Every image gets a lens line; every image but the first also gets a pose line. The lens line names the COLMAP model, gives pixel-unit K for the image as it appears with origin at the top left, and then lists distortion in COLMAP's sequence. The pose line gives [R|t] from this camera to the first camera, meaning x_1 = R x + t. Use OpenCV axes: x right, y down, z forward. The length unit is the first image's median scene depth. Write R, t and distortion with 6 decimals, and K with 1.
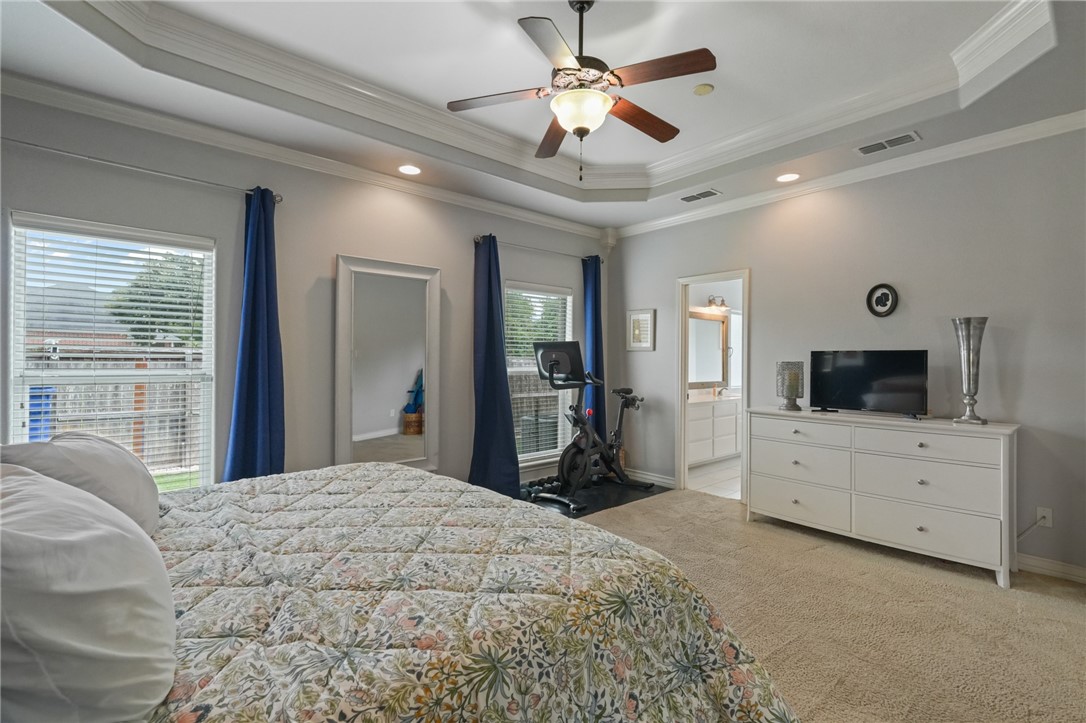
lens RADIAL K [[489.0, 0, 553.6], [0, 489.0, 361.9], [0, 0, 1]] dist [0.002346, 0.001004]
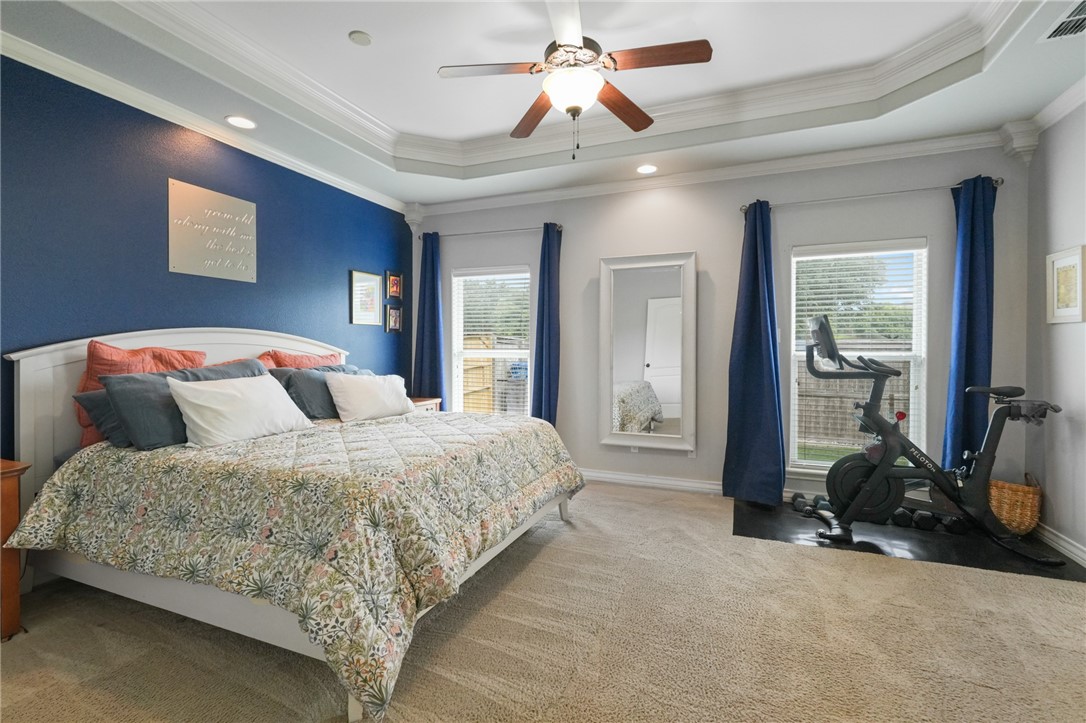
lens RADIAL K [[489.0, 0, 553.8], [0, 489.0, 354.2], [0, 0, 1]] dist [0.002346, 0.001004]
pose [[0.446177, 0.008673, -0.894903, 0.594003], [-0.004437, 0.999962, 0.007479, 0.016565], [0.894934, 0.000634, 0.446199, 0.316378]]
